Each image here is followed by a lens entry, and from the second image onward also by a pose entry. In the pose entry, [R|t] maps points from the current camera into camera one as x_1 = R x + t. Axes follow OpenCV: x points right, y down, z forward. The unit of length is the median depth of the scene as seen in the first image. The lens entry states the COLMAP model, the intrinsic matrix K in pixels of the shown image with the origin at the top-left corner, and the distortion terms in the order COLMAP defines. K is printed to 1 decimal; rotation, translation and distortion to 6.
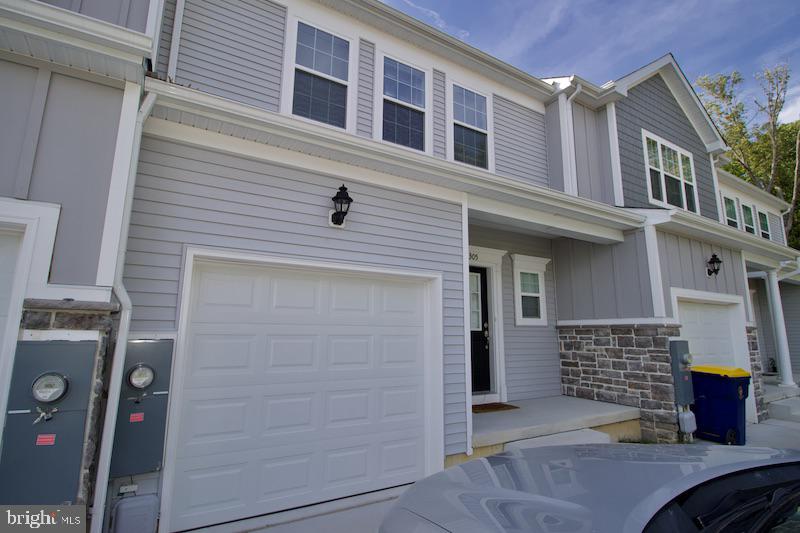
lens RADIAL K [[381.0, 0, 400.0], [0, 381.0, 266.5], [0, 0, 1]] dist [0.001458, -0.013048]
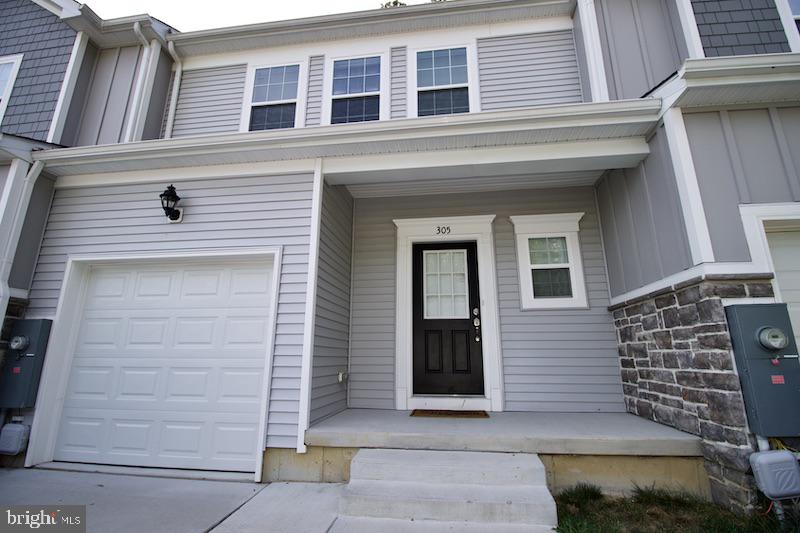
lens RADIAL K [[364.2, 0, 417.3], [0, 364.2, 265.0], [0, 0, 1]] dist [-0.000093, -0.011038]
pose [[0.799464, -0.157509, -0.579697, 0.614518], [0.113246, 0.987227, -0.112060, 0.136635], [0.589943, 0.023940, 0.807090, 0.329274]]
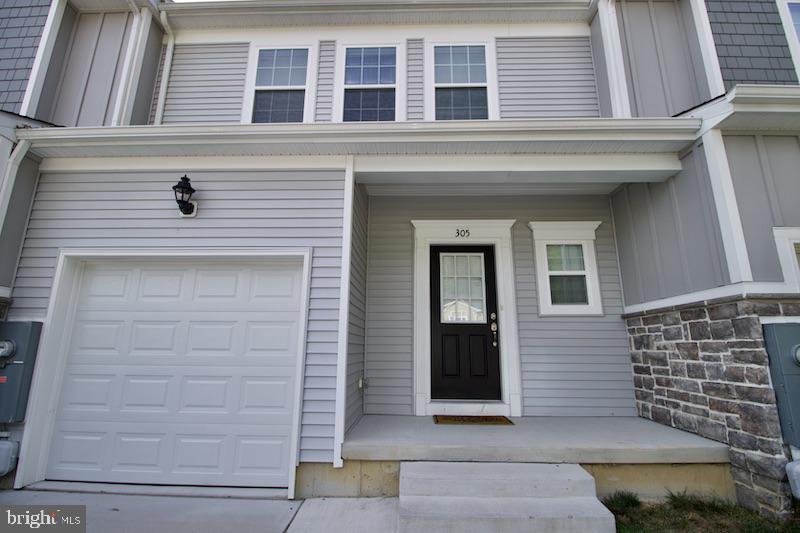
lens RADIAL K [[366.9, 0, 416.6], [0, 366.9, 265.1], [0, 0, 1]] dist [-0.000506, -0.010456]
pose [[0.855205, -0.119702, -0.504277, 0.512540], [0.092828, 0.992607, -0.078192, 0.098307], [0.509909, 0.020060, 0.859995, 0.274091]]
